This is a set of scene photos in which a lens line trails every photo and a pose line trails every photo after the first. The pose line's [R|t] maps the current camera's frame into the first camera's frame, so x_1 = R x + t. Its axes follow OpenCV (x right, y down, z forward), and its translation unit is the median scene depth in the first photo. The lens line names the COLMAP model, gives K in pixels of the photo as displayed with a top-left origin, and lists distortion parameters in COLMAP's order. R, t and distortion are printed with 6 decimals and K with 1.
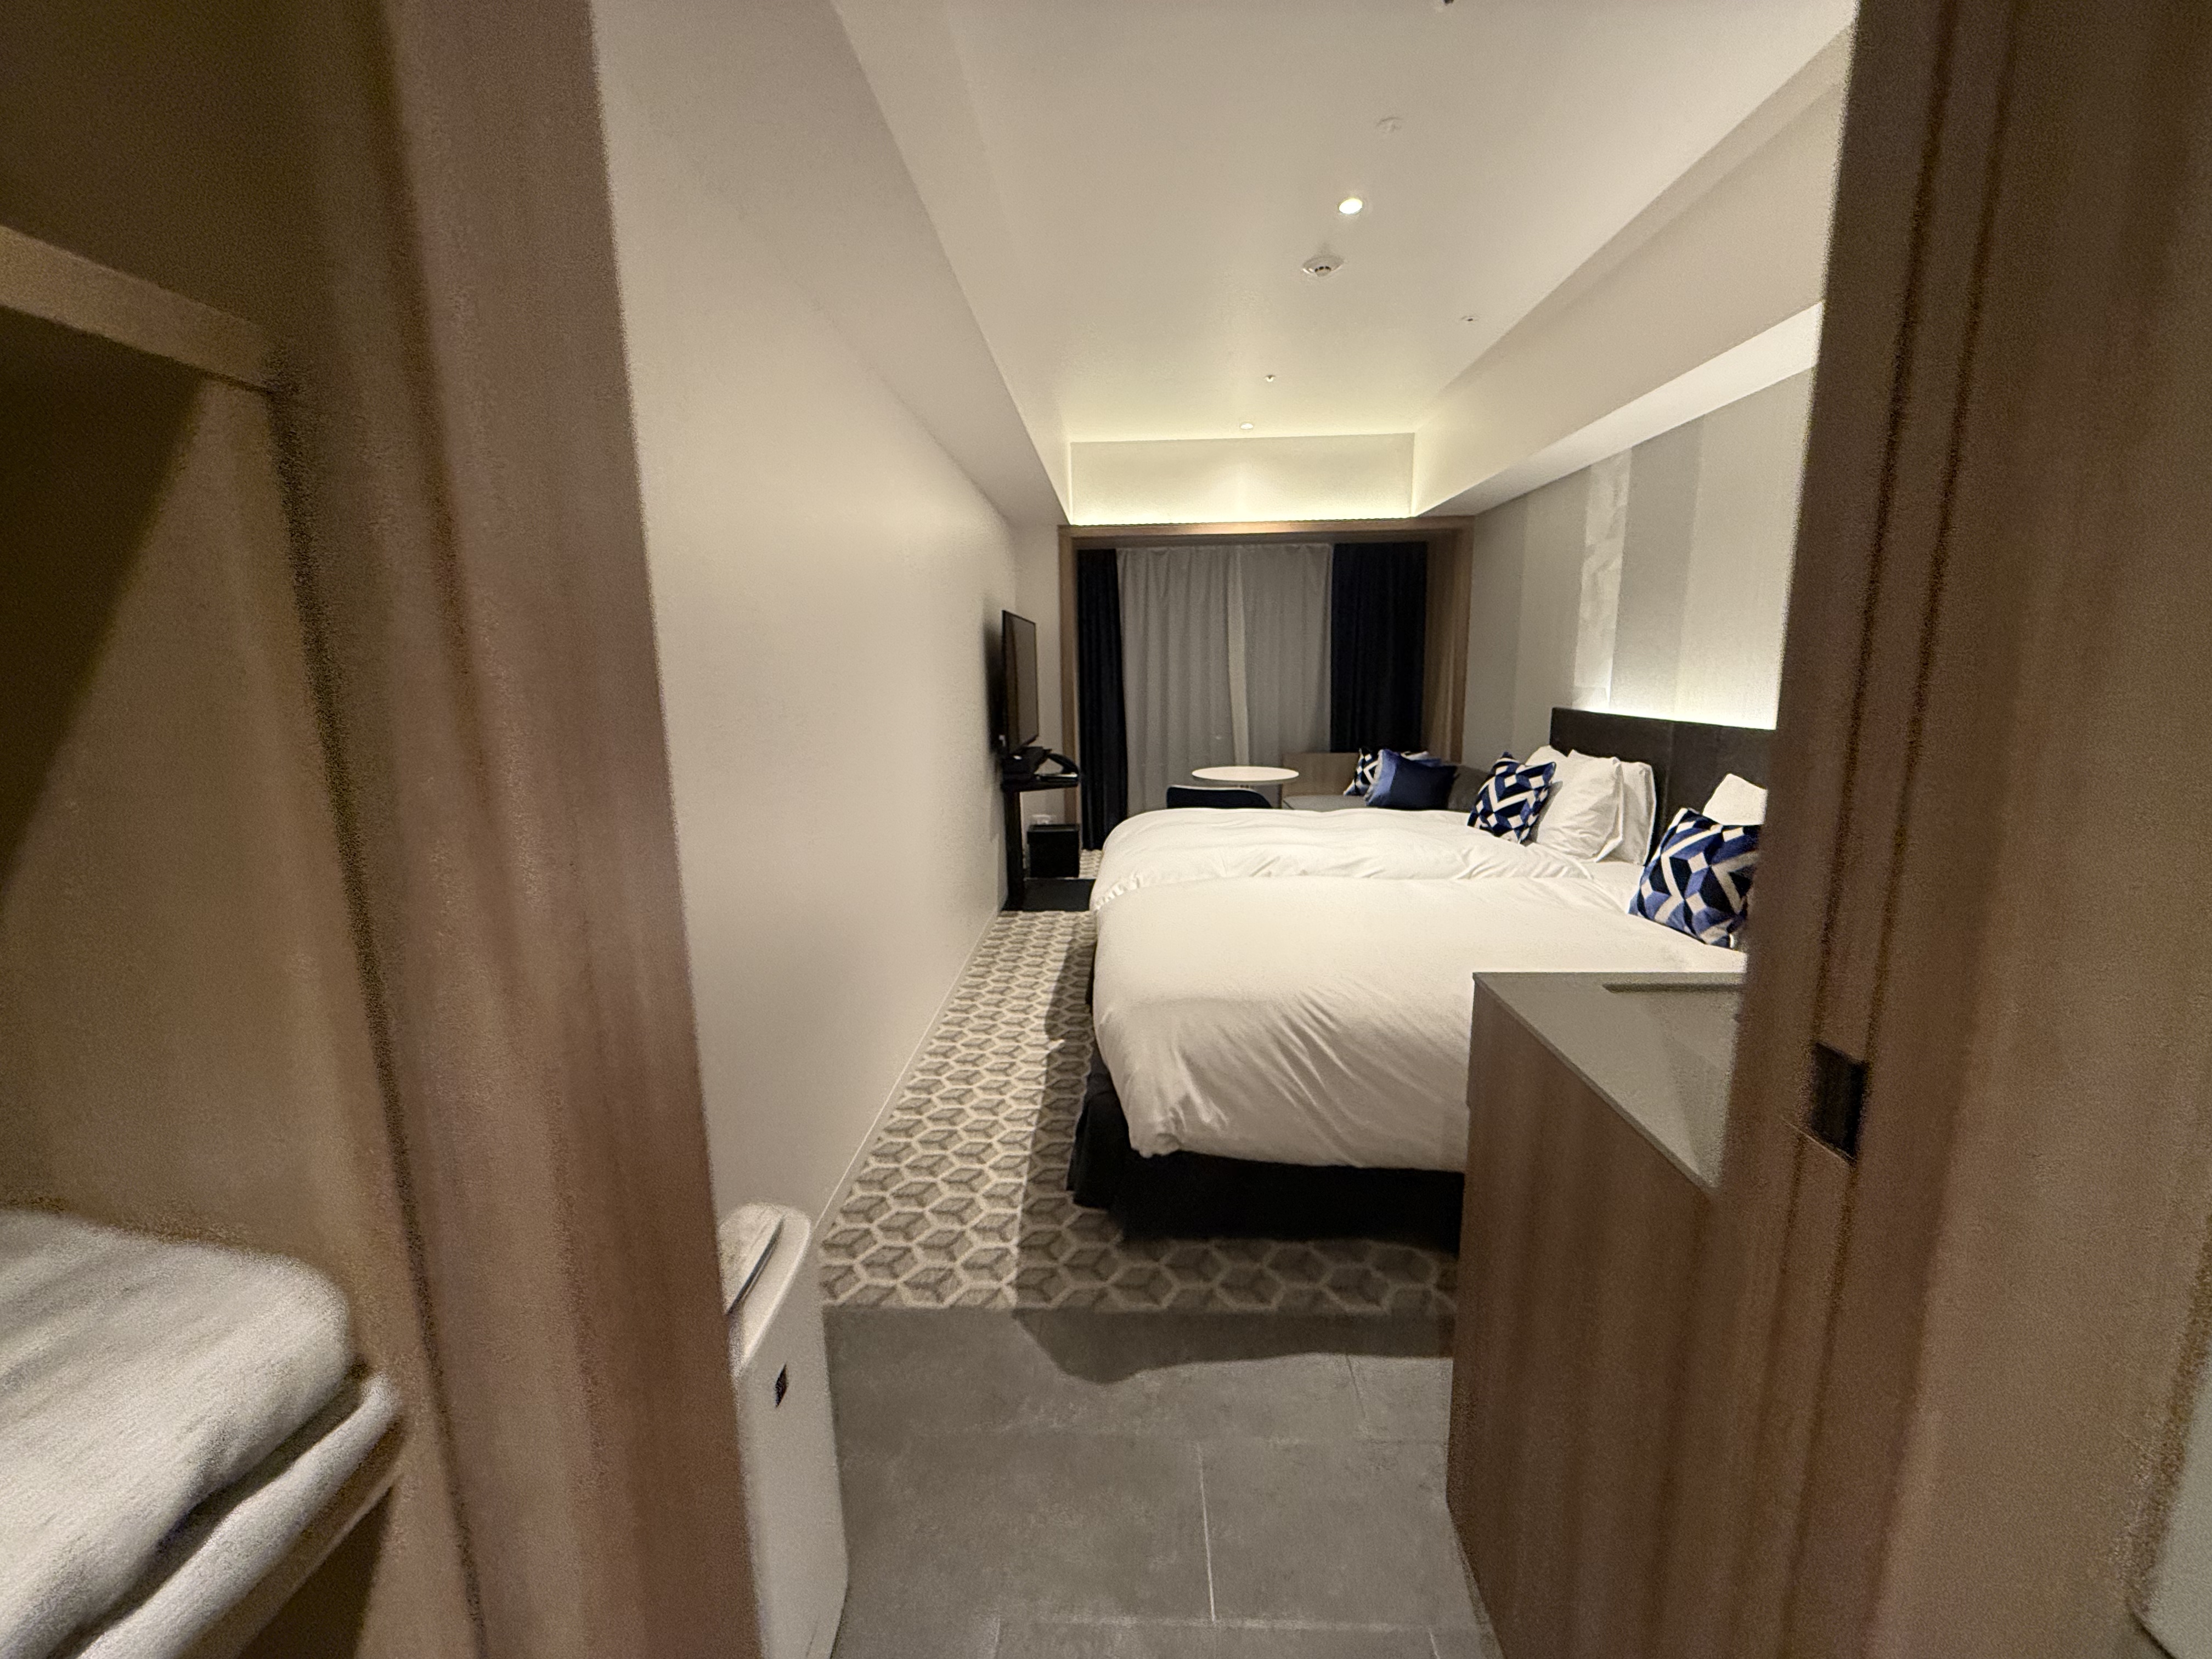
lens RADIAL K [[885.2, 0, 1106.0], [0, 885.2, 829.5], [0, 0, 1]] dist [0.000414, -0.000064]
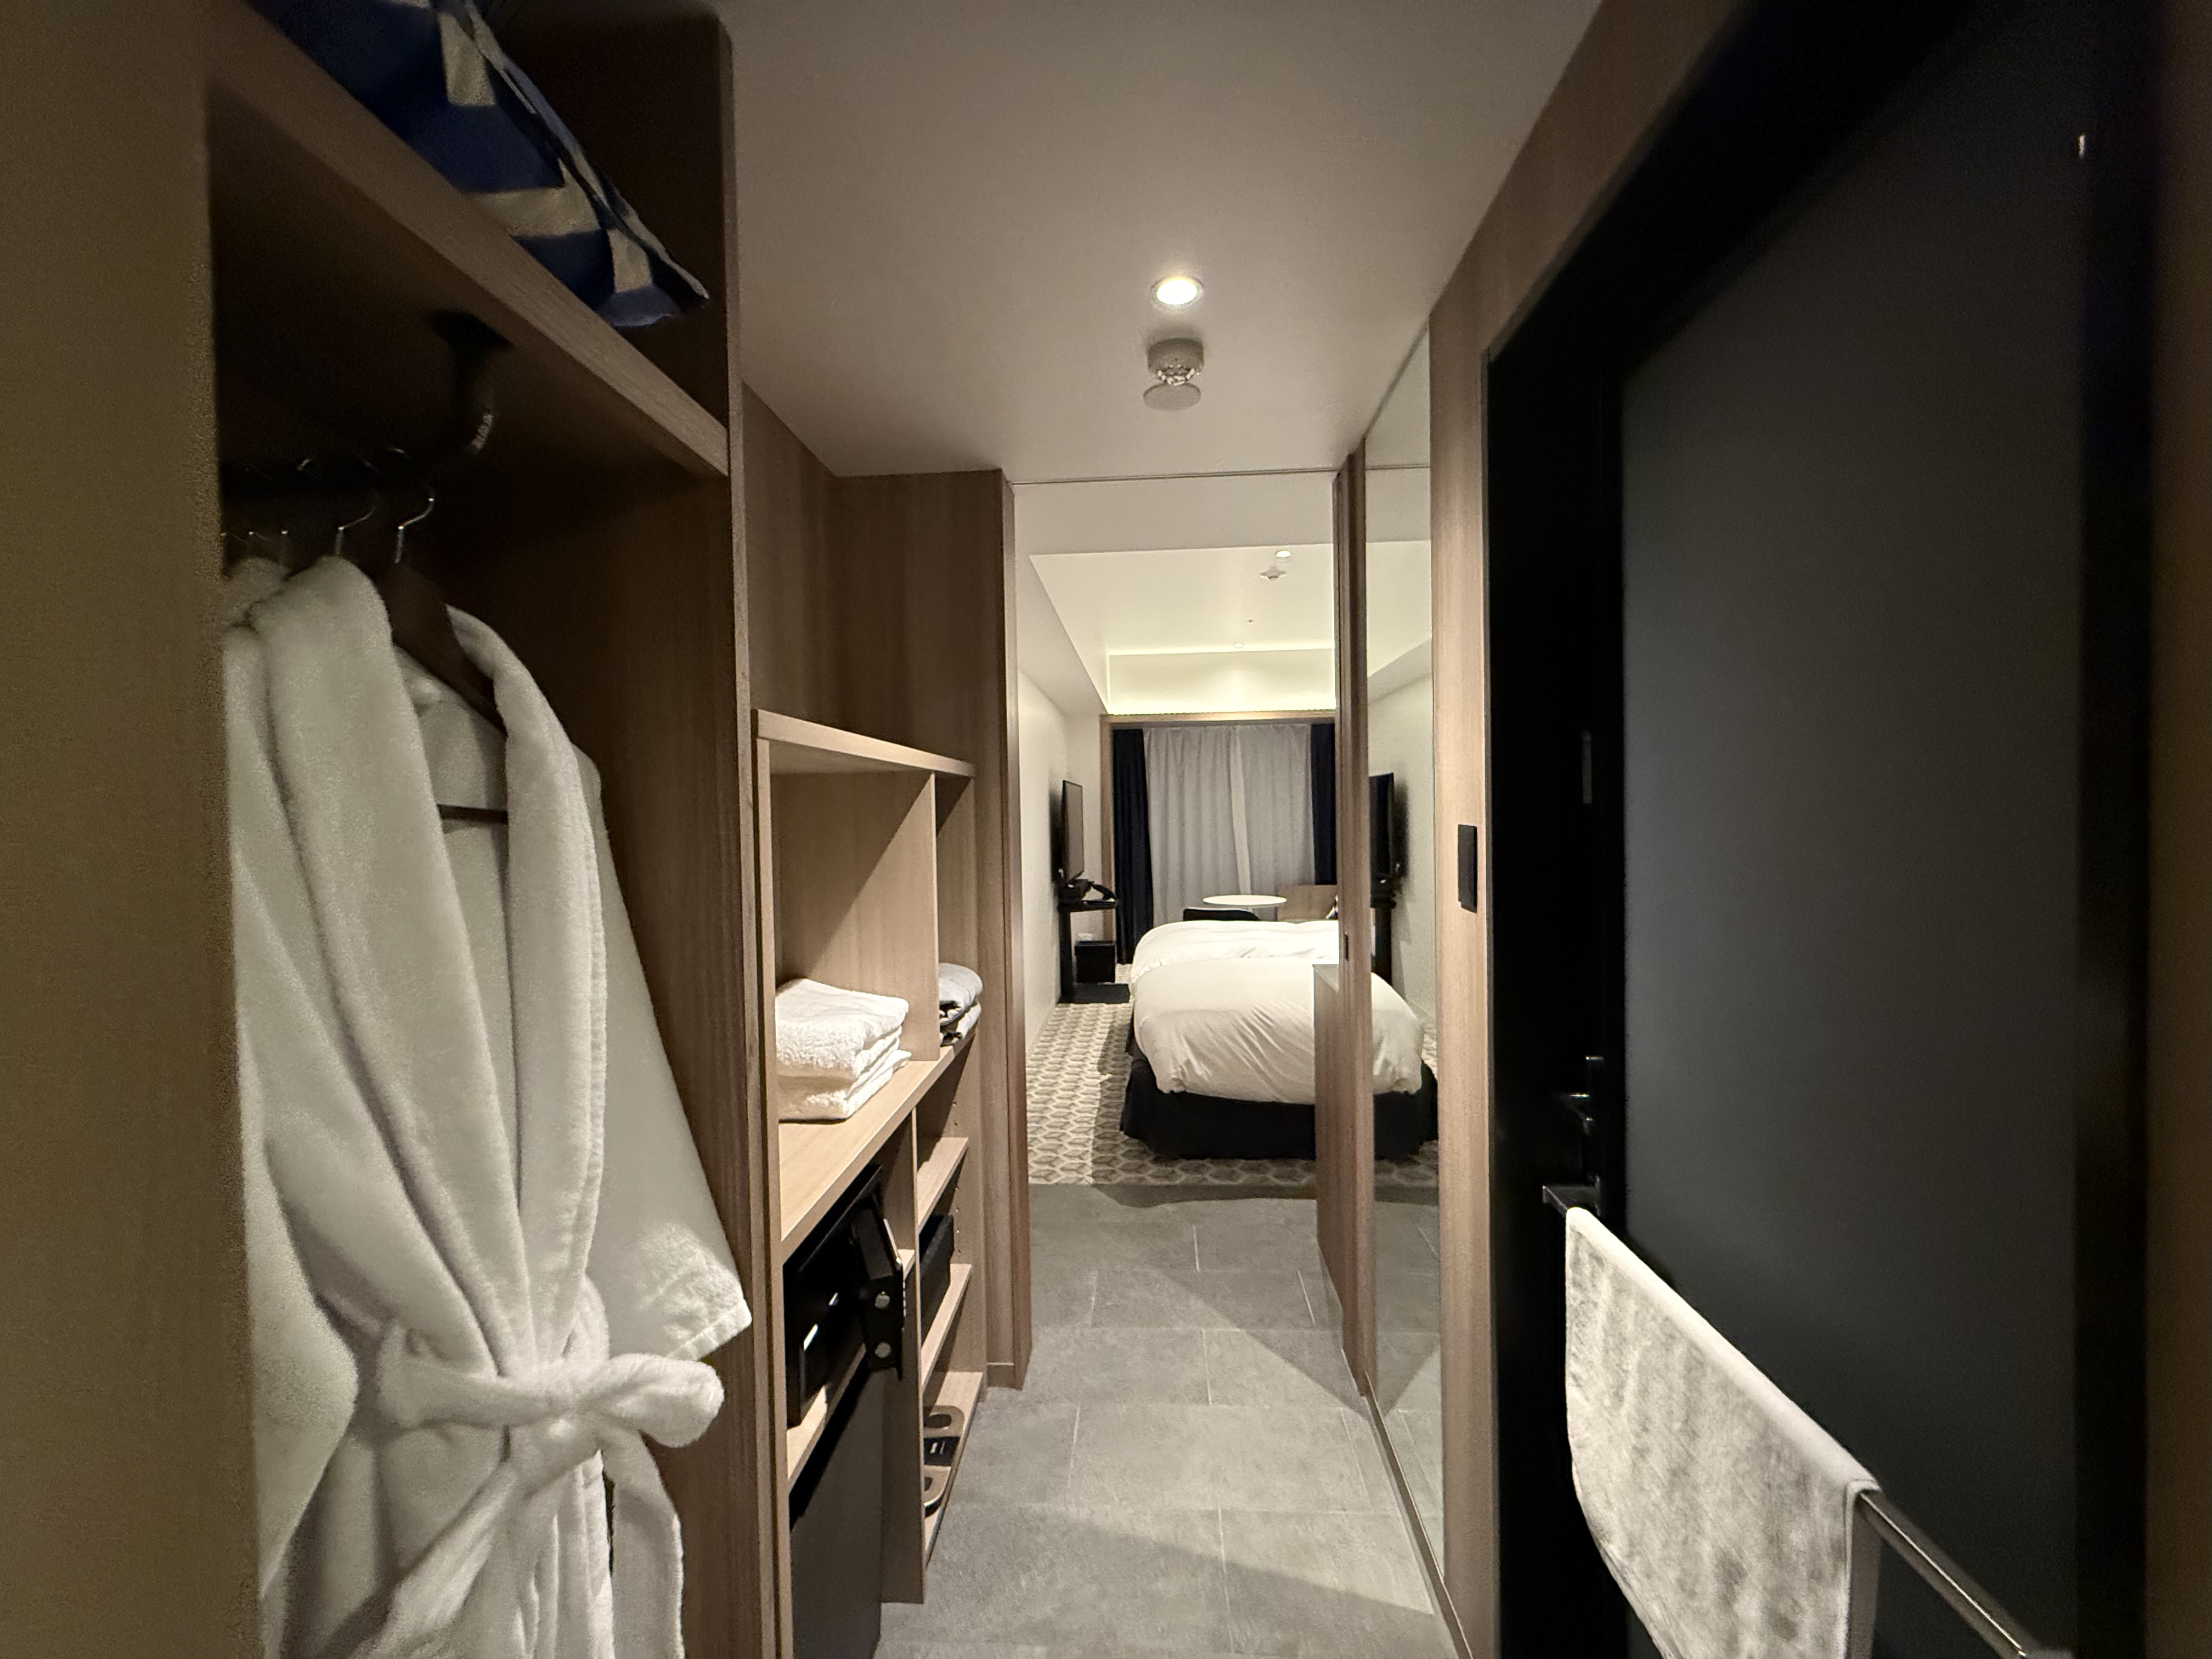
lens RADIAL K [[885.2, 0, 1106.0], [0, 885.2, 829.5], [0, 0, 1]] dist [0.000414, -0.000064]
pose [[0.999629, -0.002394, -0.027147, -0.014690], [-0.002031, 0.986821, -0.161803, 0.071965], [0.027176, 0.161798, 0.986450, -0.474431]]
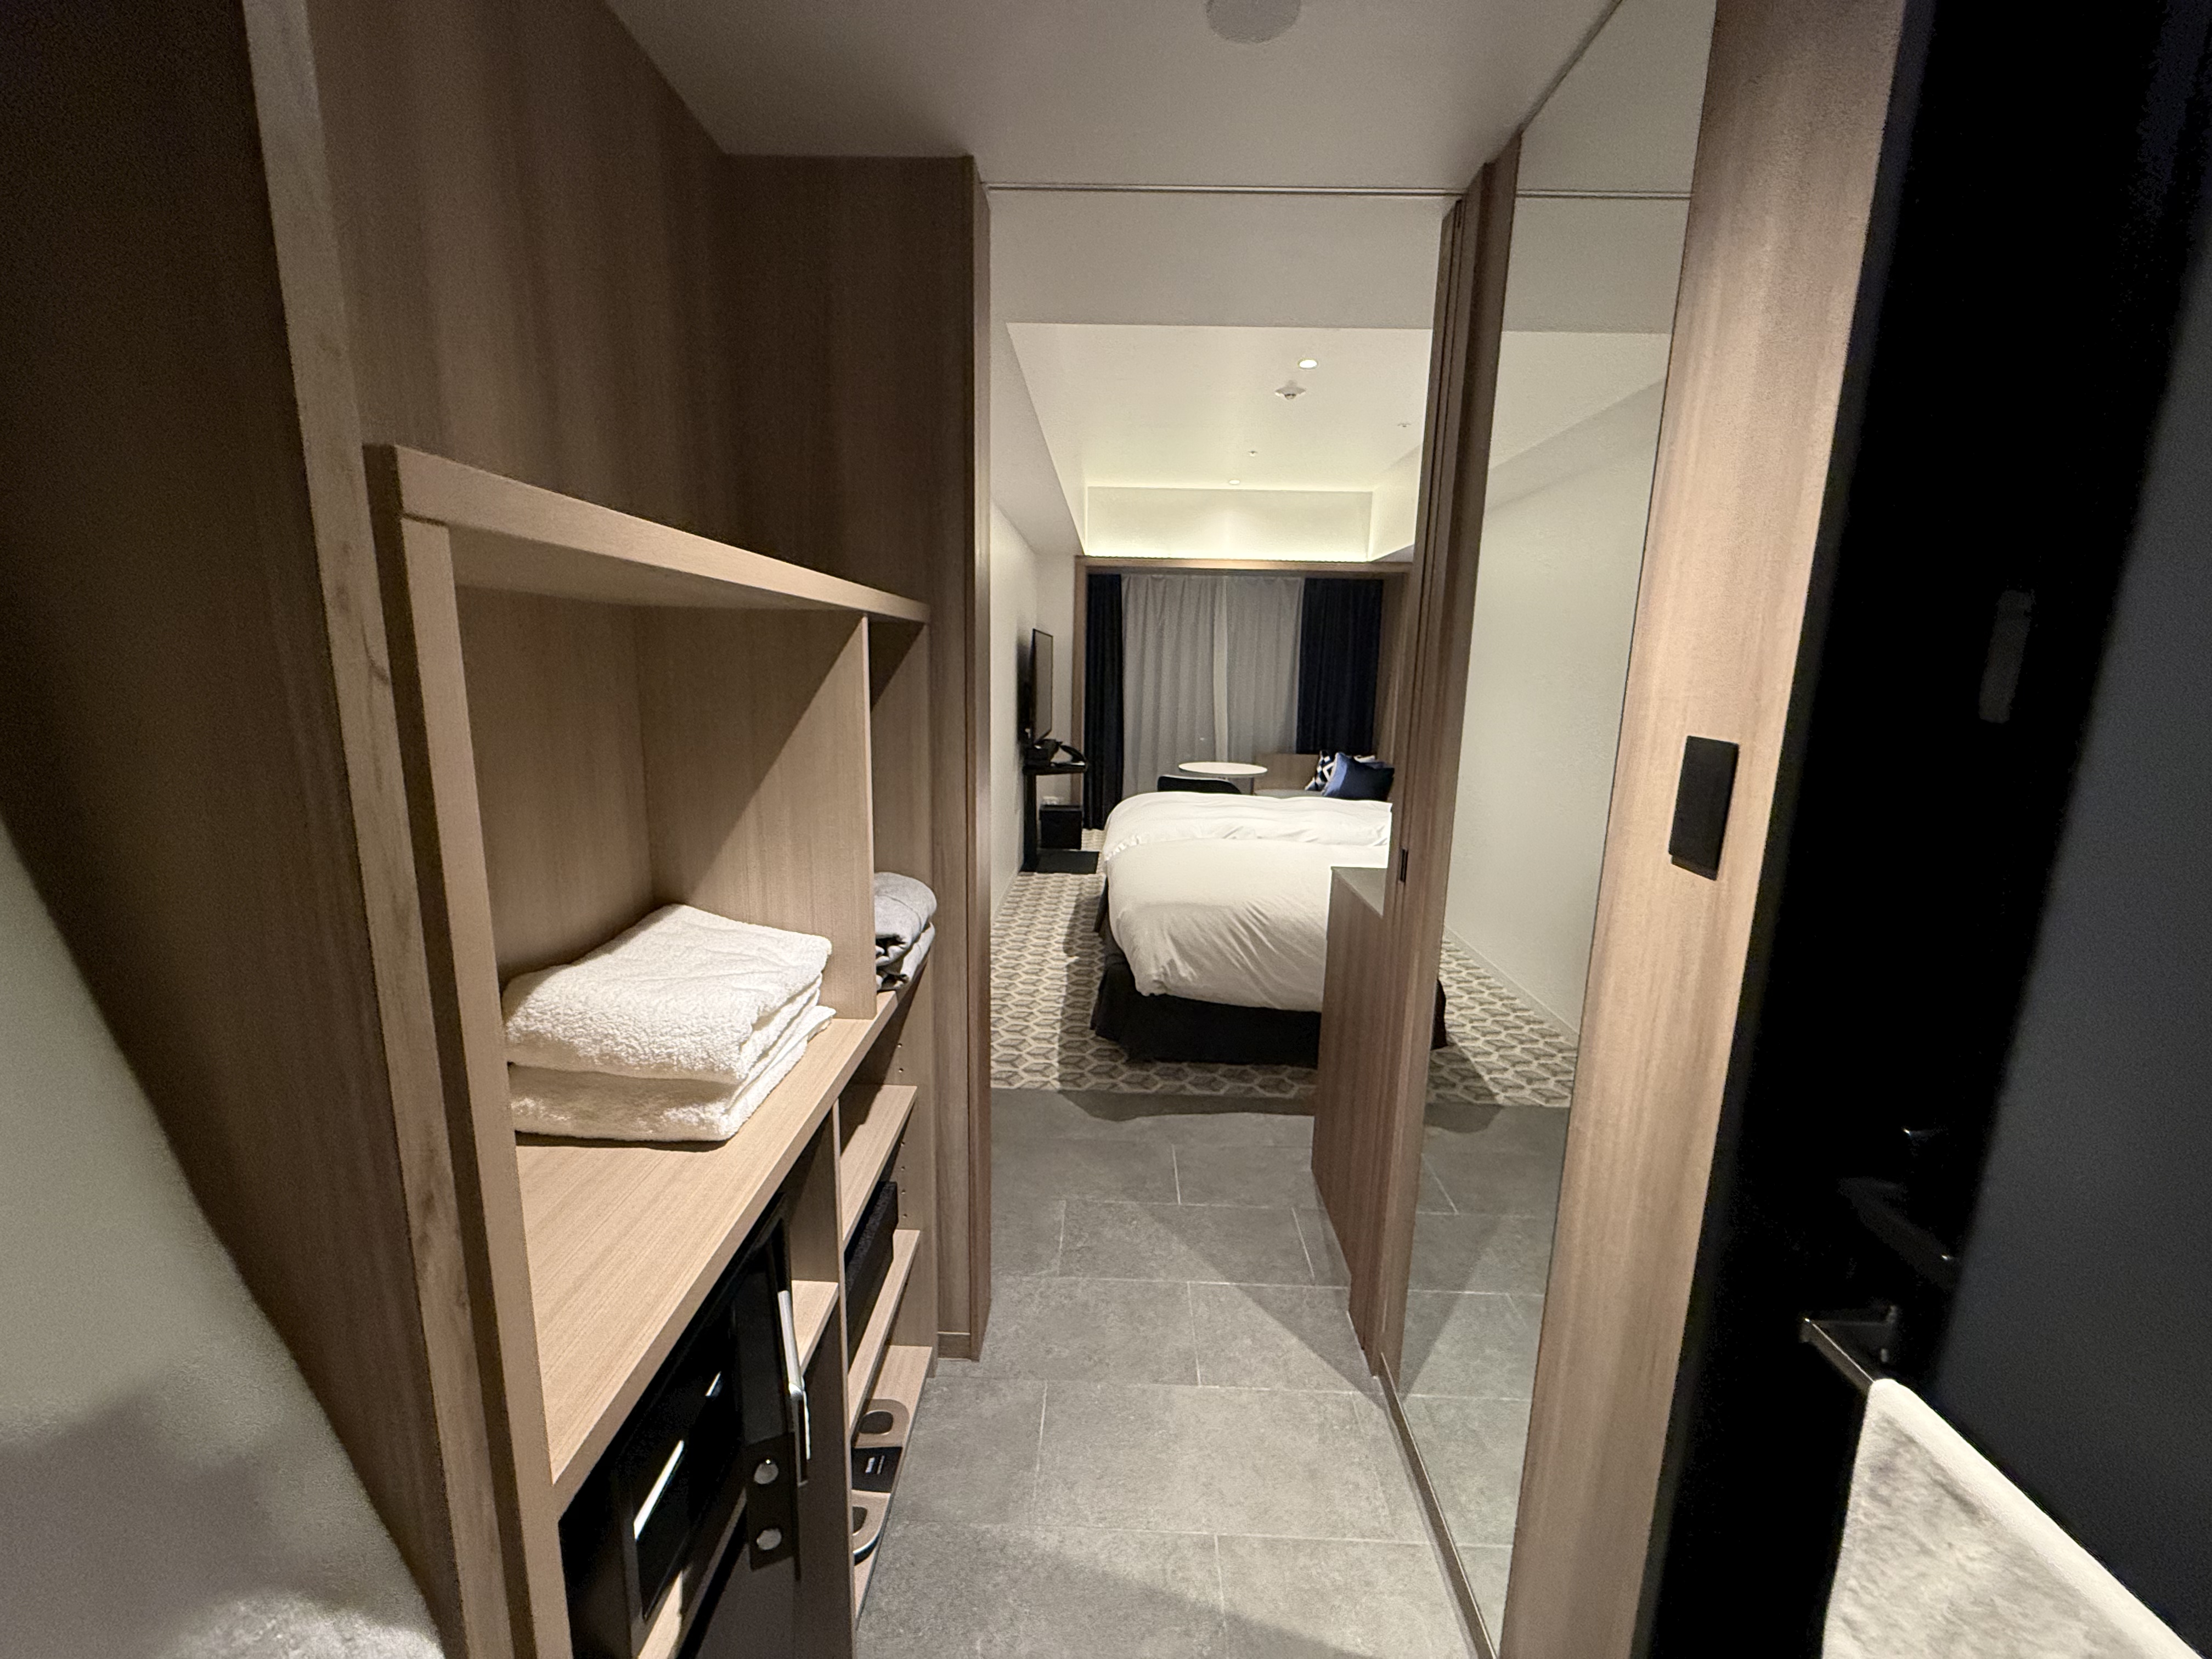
lens RADIAL K [[884.0, 0, 1105.0], [0, 884.0, 831.2], [0, 0, 1]] dist [0.000662, -0.000095]
pose [[0.999130, 0.036779, 0.019672, -0.038397], [-0.036890, 0.999305, 0.005292, 0.036373], [-0.019464, -0.006013, 0.999792, -0.325903]]
